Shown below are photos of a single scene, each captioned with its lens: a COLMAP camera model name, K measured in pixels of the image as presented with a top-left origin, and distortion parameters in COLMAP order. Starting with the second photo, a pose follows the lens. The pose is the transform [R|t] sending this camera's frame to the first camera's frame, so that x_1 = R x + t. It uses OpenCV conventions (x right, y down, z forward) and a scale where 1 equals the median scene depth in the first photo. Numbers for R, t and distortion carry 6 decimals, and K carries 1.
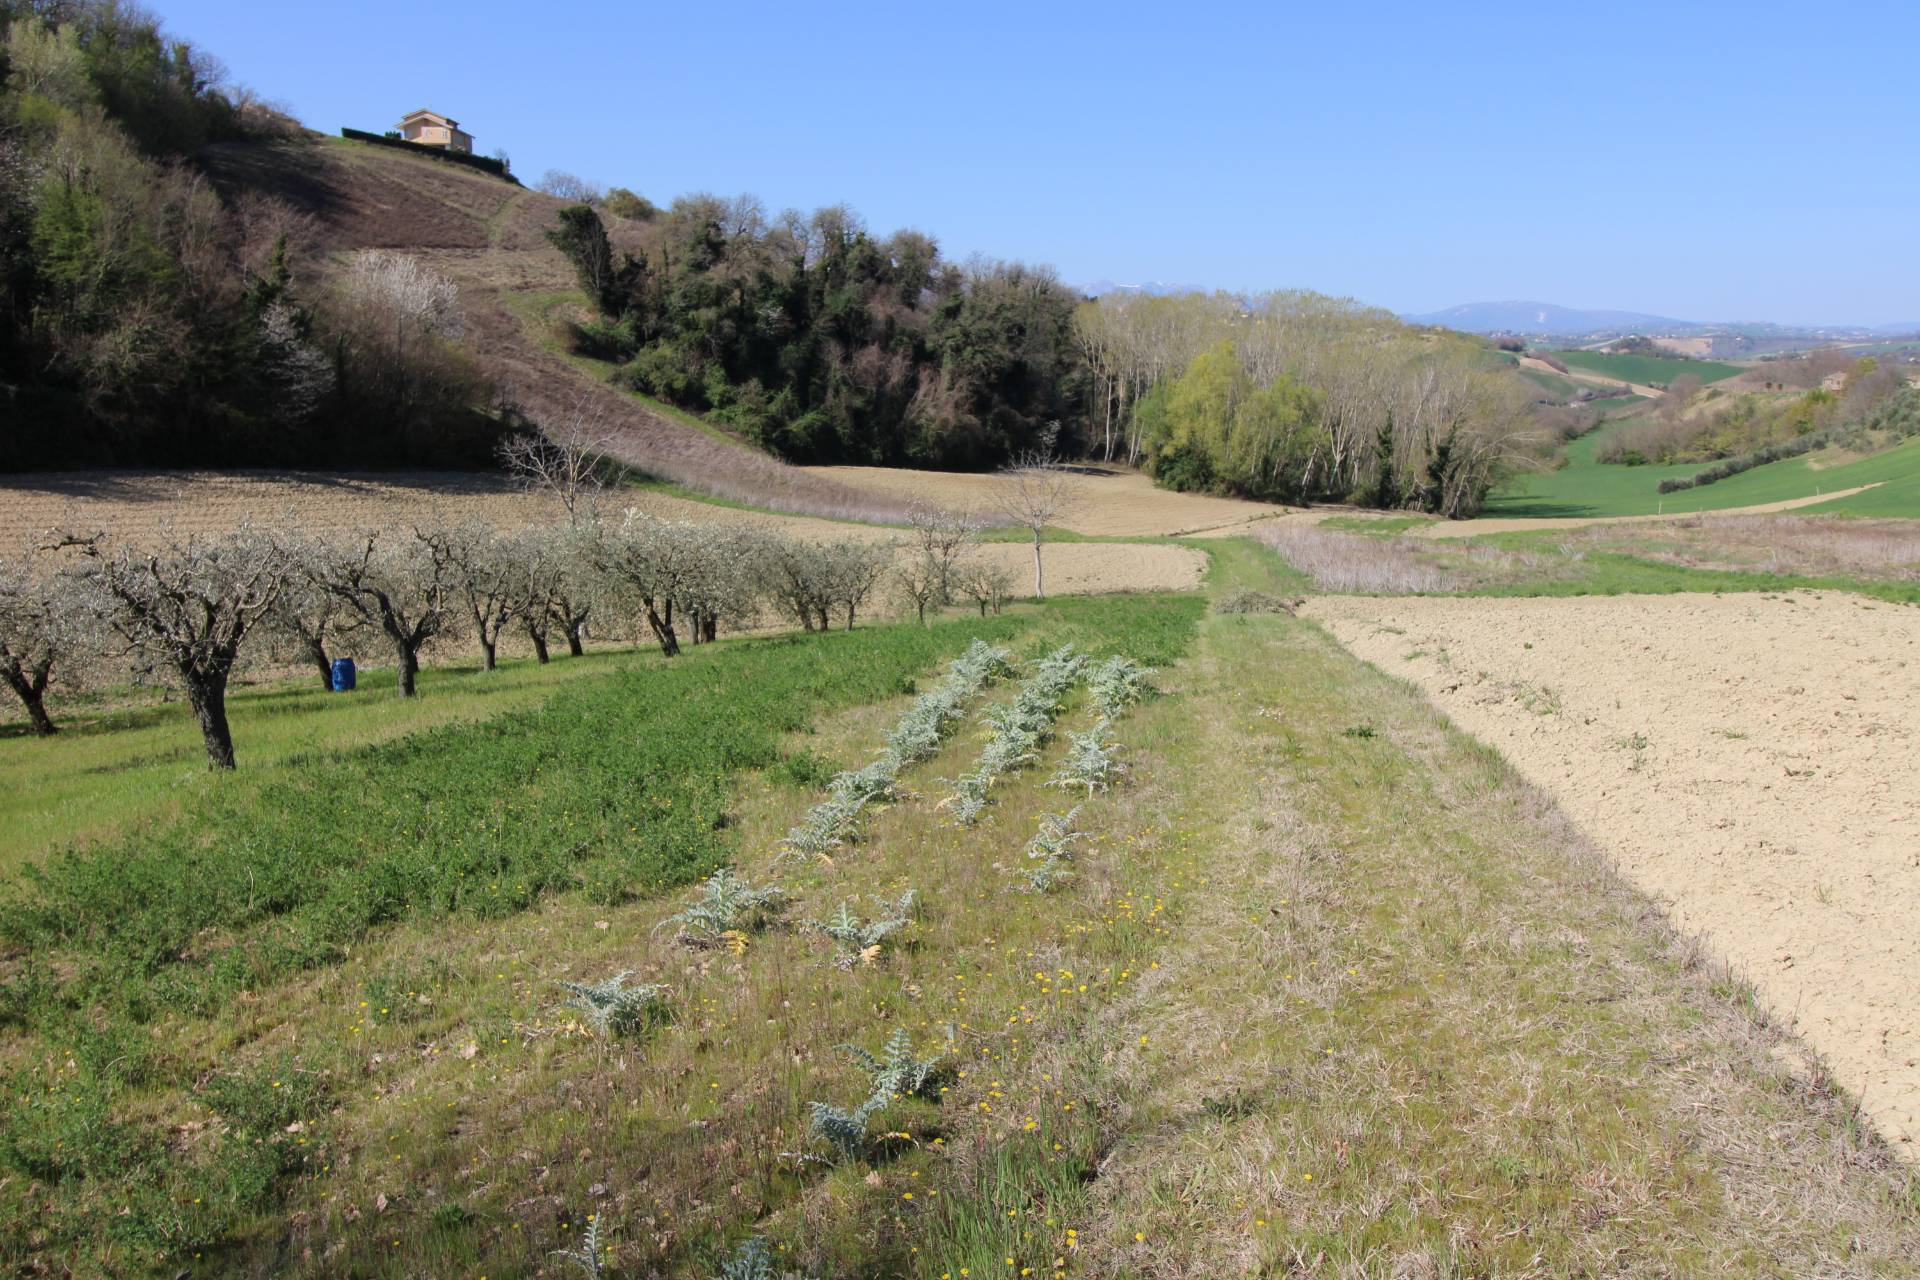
lens RADIAL K [[1472.4, 0, 943.1], [0, 1472.4, 616.9], [0, 0, 1]] dist [0.016514, -0.012348]
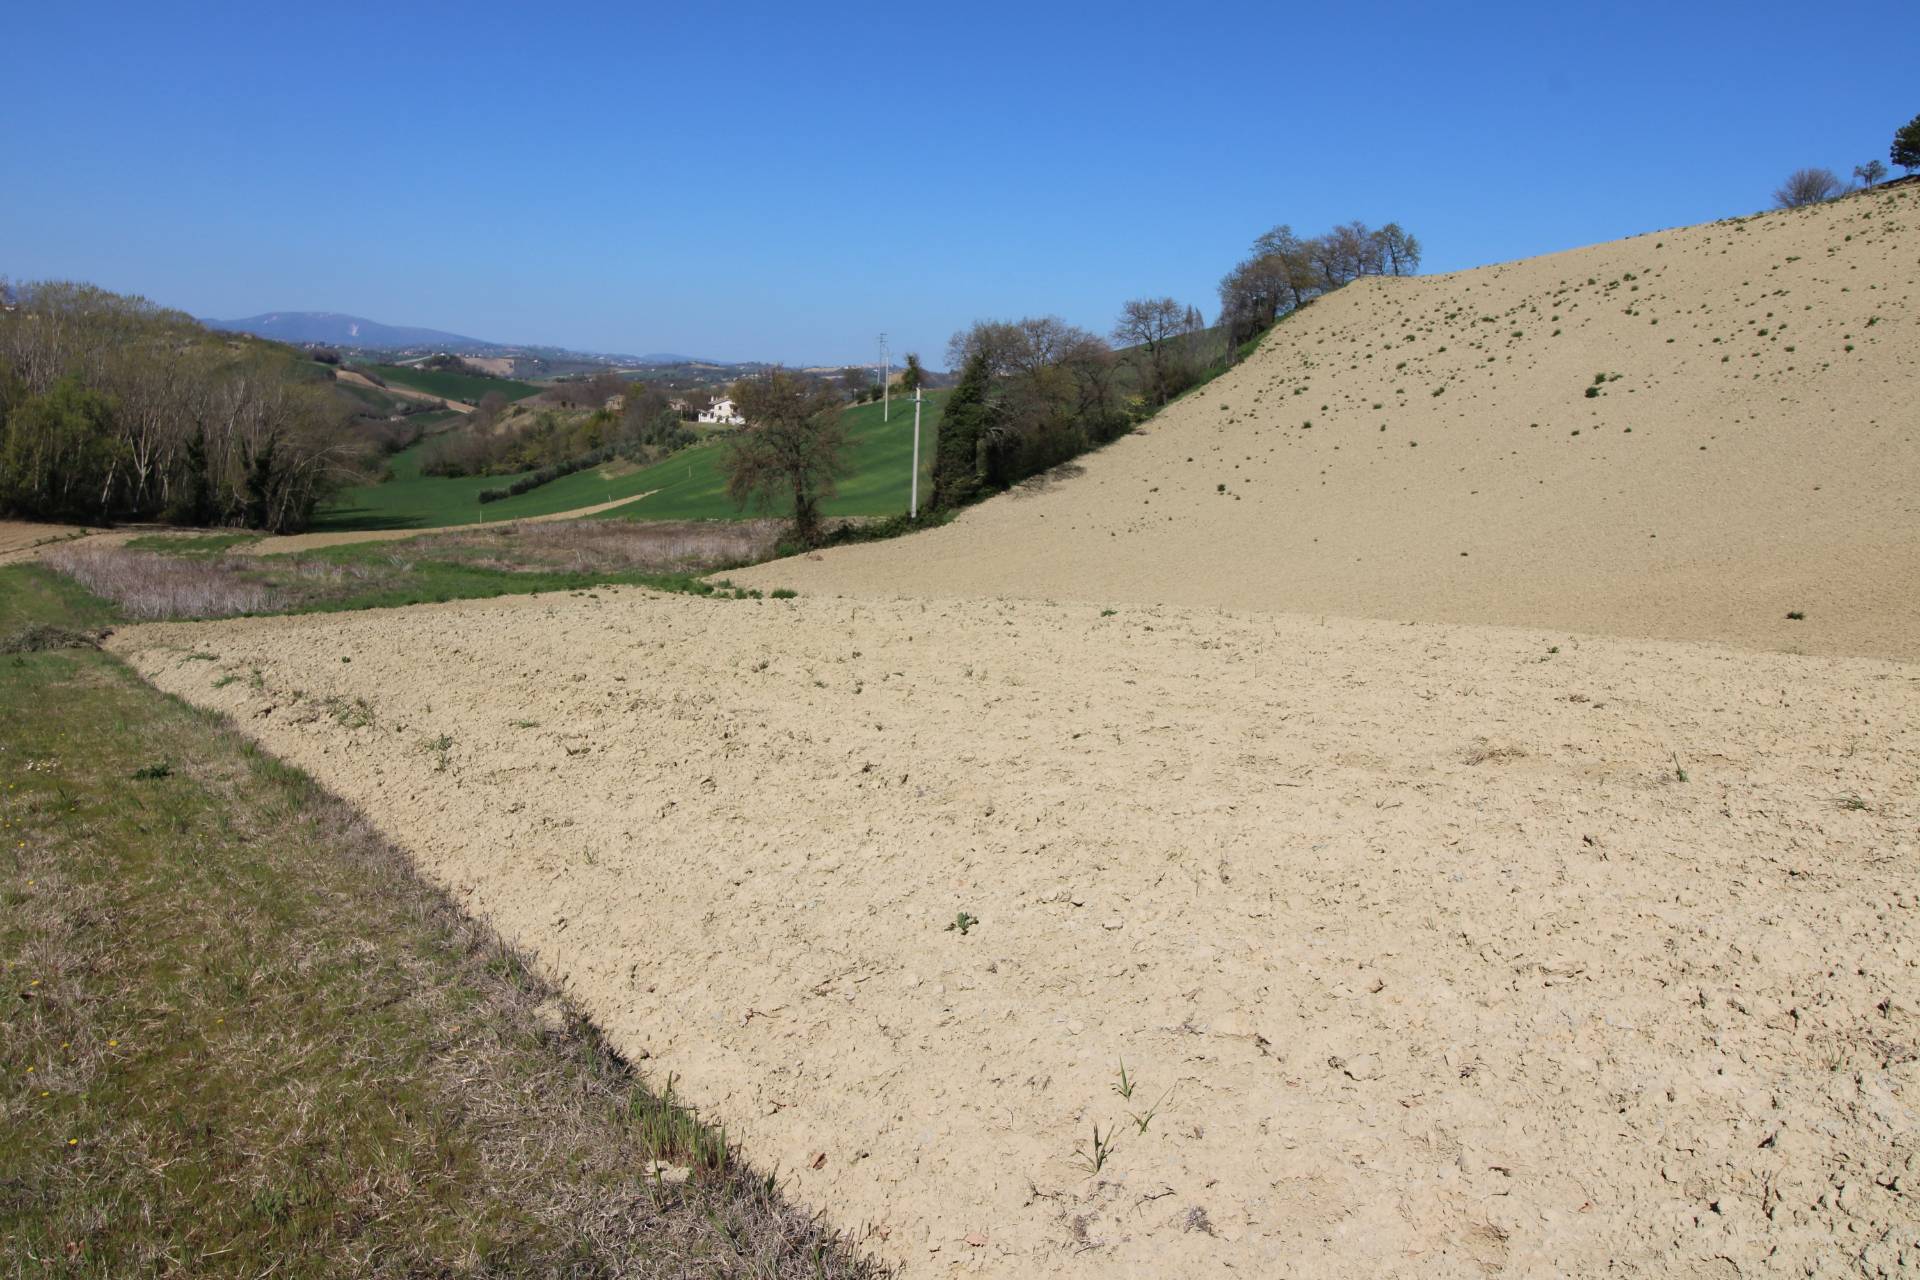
lens RADIAL K [[1472.4, 0, 943.1], [0, 1472.4, 616.9], [0, 0, 1]] dist [0.016514, -0.012348]
pose [[0.729632, -0.075684, 0.679639, 0.006995], [0.081475, 0.996399, 0.023490, 0.000096], [-0.678969, 0.038235, 0.733170, -0.002498]]
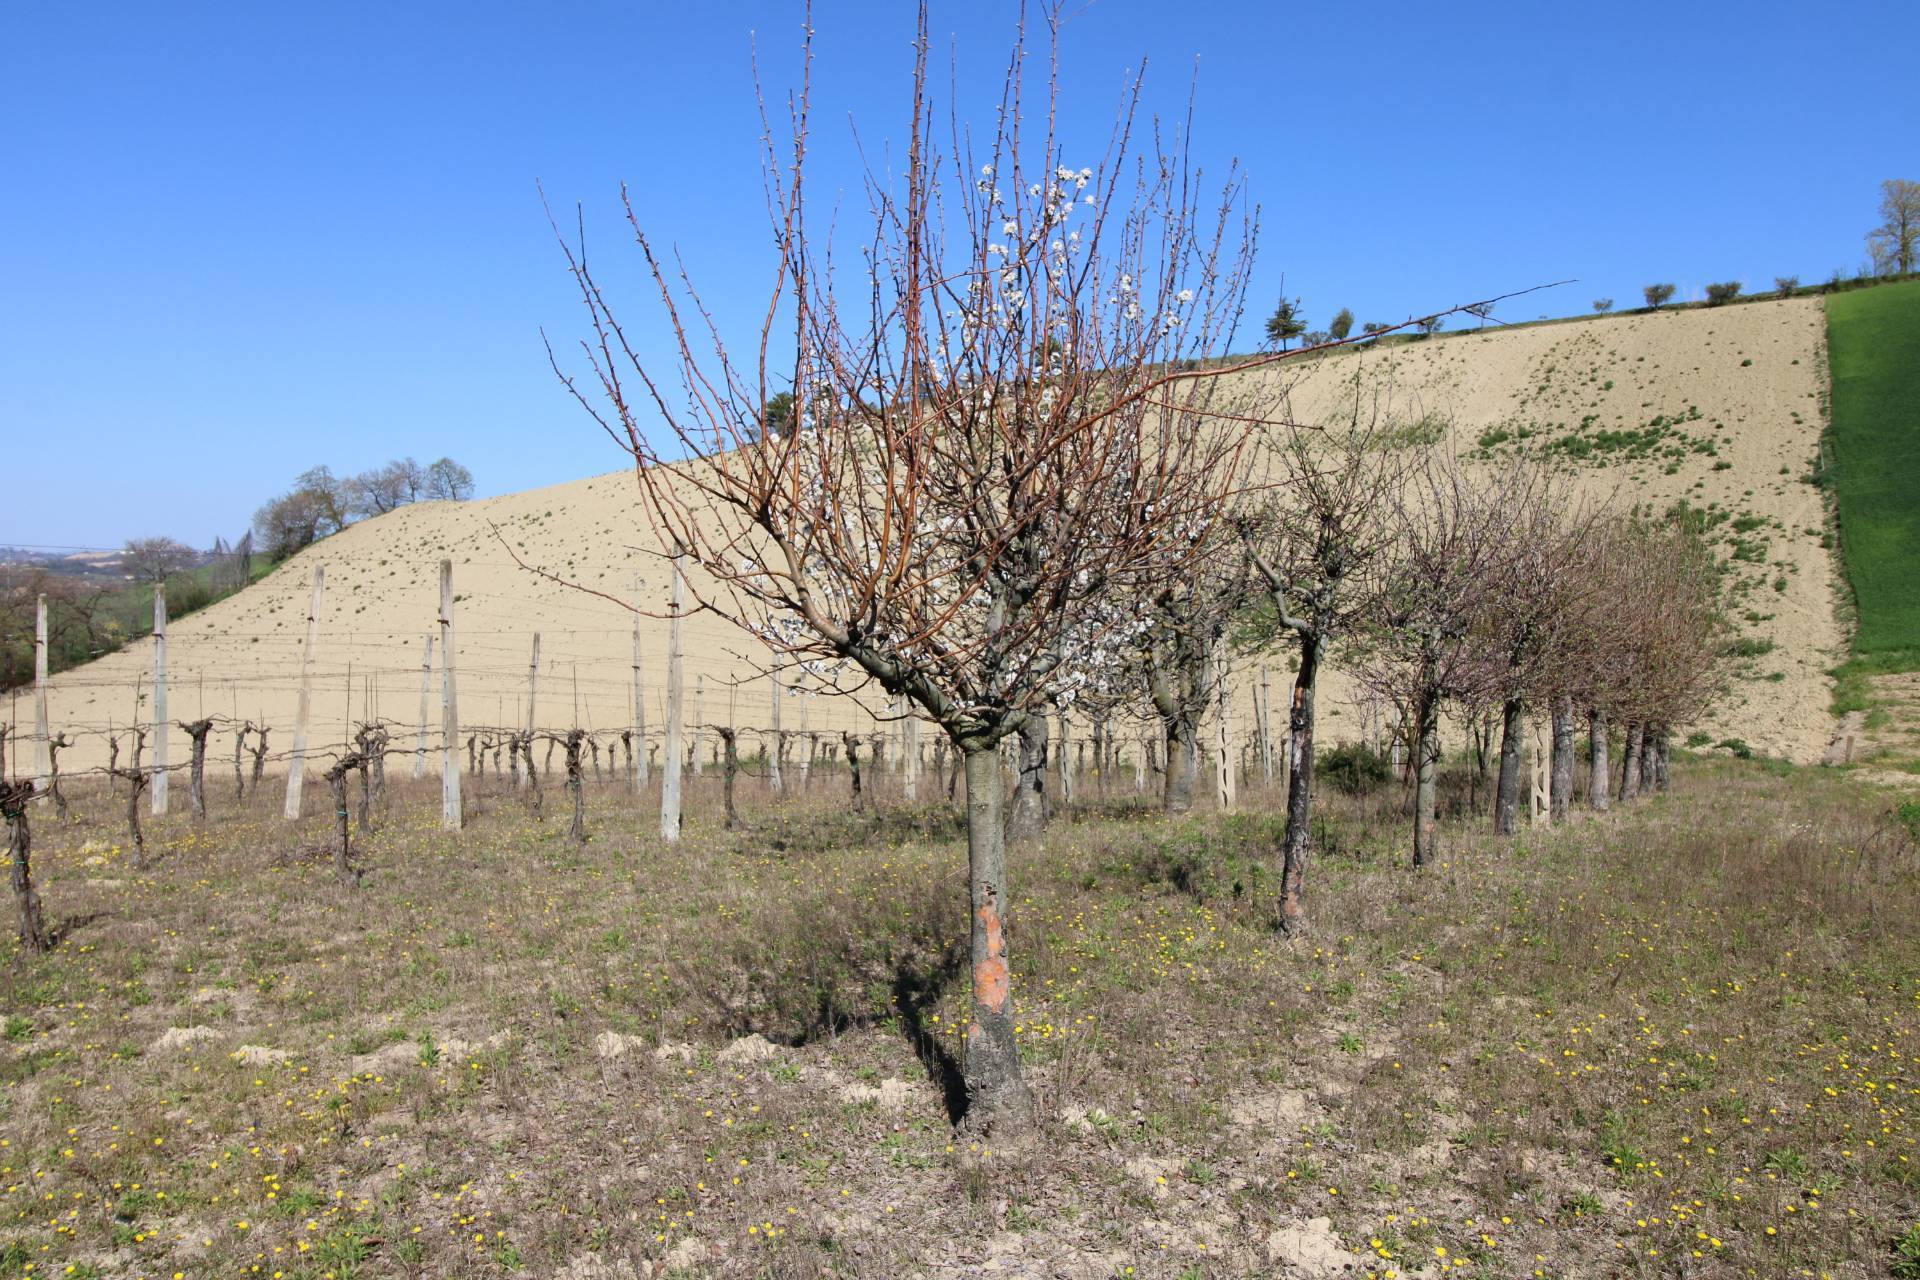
lens RADIAL K [[1472.4, 0, 943.1], [0, 1472.4, 616.9], [0, 0, 1]] dist [0.016514, -0.012348]
pose [[0.374200, -0.025385, 0.927001, -0.298156], [0.158970, 0.986584, -0.037155, 0.122045], [-0.913621, 0.161268, 0.373215, -1.541019]]
